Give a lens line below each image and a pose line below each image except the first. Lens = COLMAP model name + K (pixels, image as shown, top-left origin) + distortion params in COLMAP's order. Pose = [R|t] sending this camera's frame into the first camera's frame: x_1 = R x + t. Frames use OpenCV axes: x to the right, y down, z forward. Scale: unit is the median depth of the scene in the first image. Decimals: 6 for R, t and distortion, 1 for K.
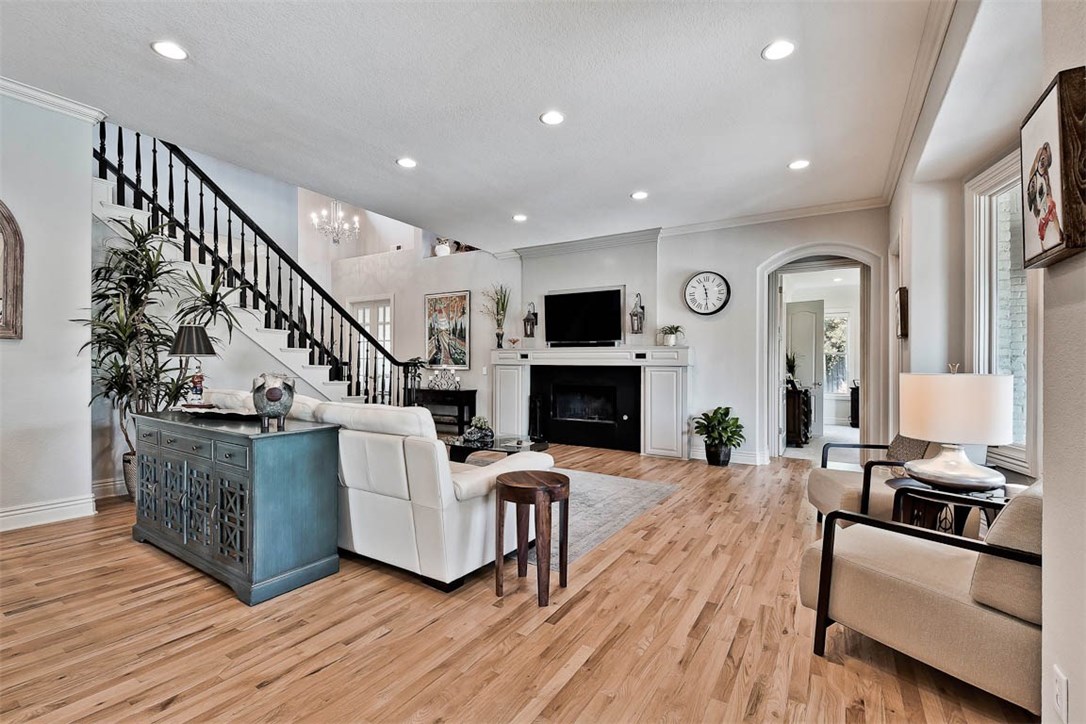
lens RADIAL K [[478.0, 0, 543.0], [0, 478.0, 362.0], [0, 0, 1]] dist [0.004345, -0.000058]
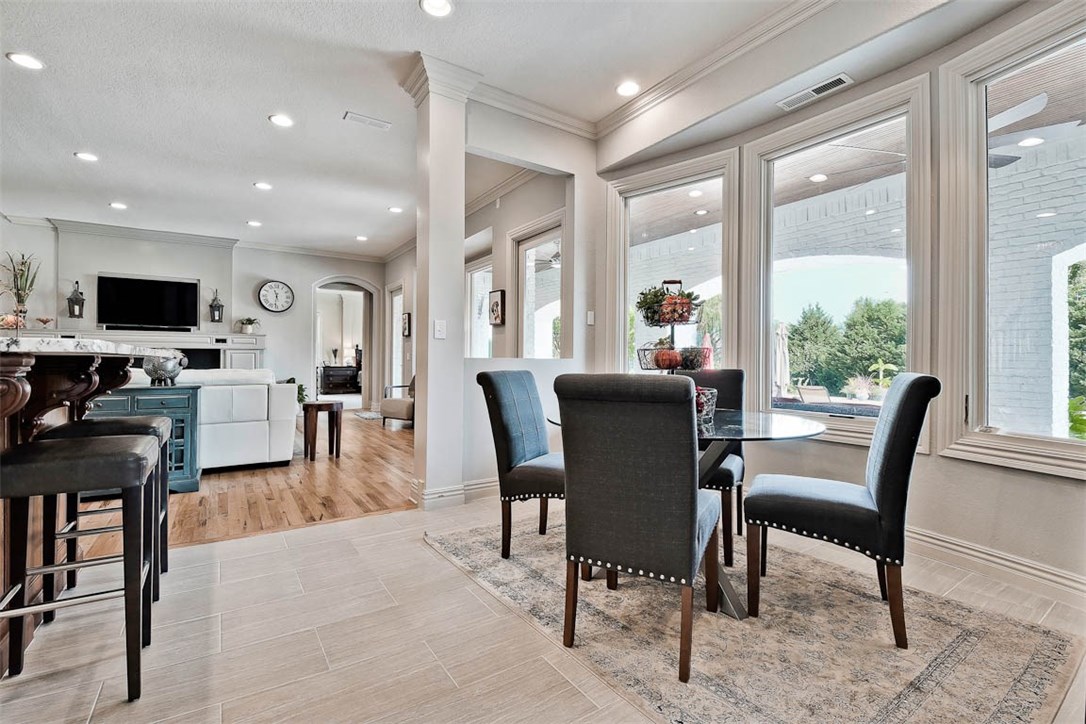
lens RADIAL K [[478.0, 0, 543.0], [0, 478.0, 362.0], [0, 0, 1]] dist [0.004345, -0.000058]
pose [[0.409557, -0.016914, 0.912128, -0.573857], [-0.006612, 0.999747, 0.021507, 0.009620], [-0.912260, -0.014839, 0.409342, -0.256105]]
